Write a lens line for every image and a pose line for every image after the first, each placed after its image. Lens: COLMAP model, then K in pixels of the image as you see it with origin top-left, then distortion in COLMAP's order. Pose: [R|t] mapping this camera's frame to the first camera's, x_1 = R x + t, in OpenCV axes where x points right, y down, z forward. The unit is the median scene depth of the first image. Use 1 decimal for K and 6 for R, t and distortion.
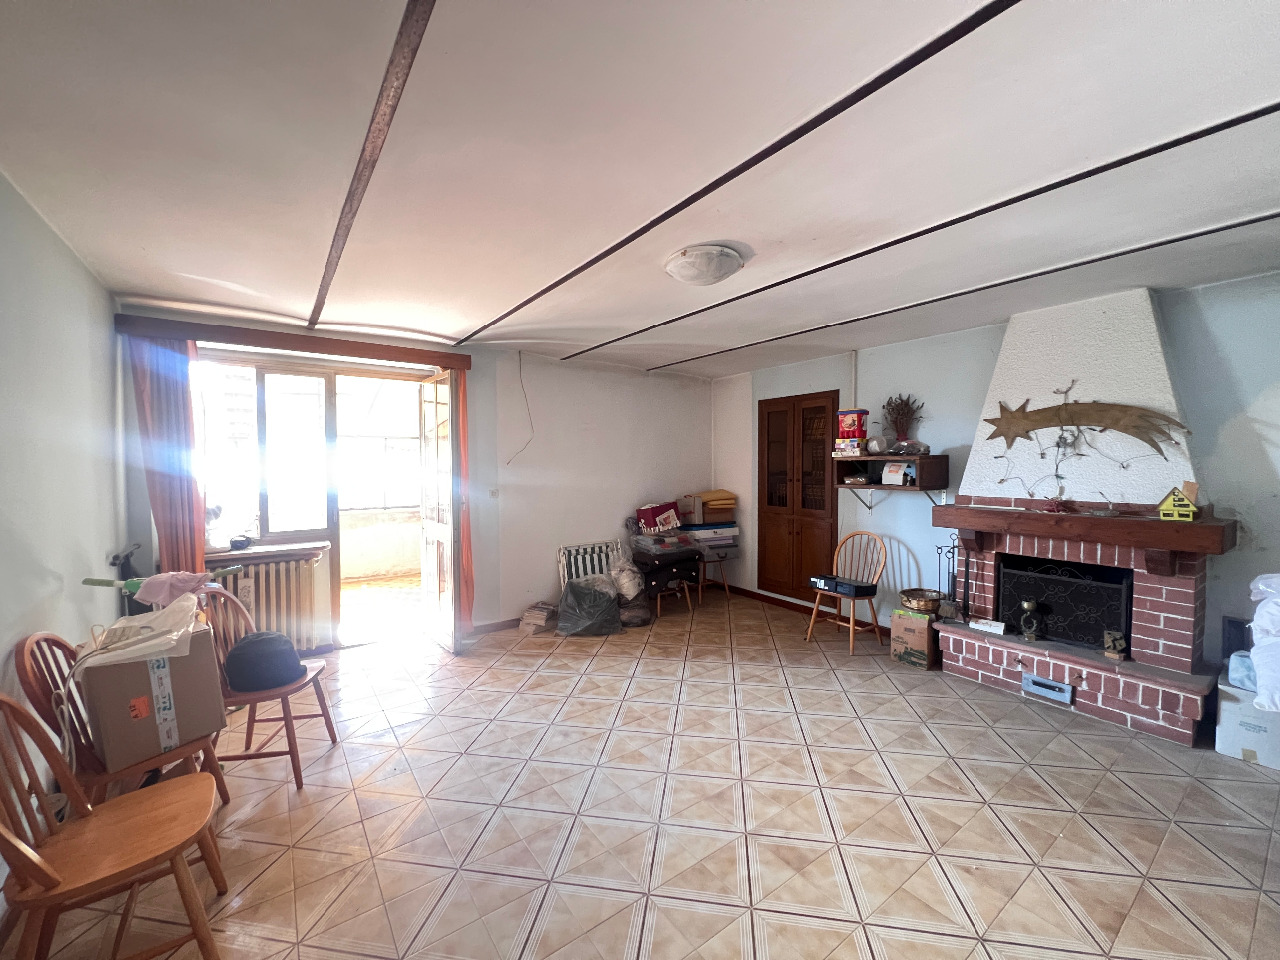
lens RADIAL K [[512.6, 0, 640.0], [0, 512.6, 480.0], [0, 0, 1]] dist [0.002661, 0.000749]
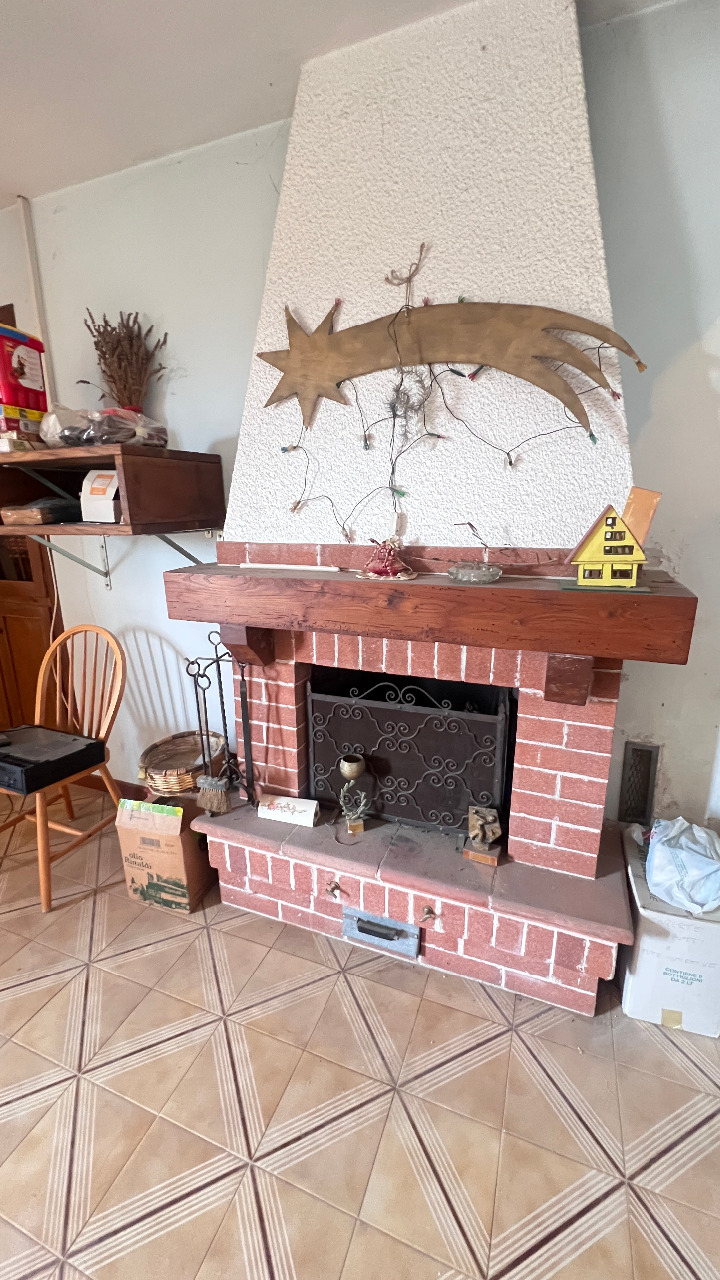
lens RADIAL K [[516.2, 0, 360.0], [0, 516.2, 640.0], [0, 0, 1]] dist [-0.000123, -0.000132]
pose [[0.844190, -0.141693, 0.516978, 0.553527], [0.027261, 0.974532, 0.222584, 0.018583], [-0.535351, -0.173810, 0.826553, 0.643004]]
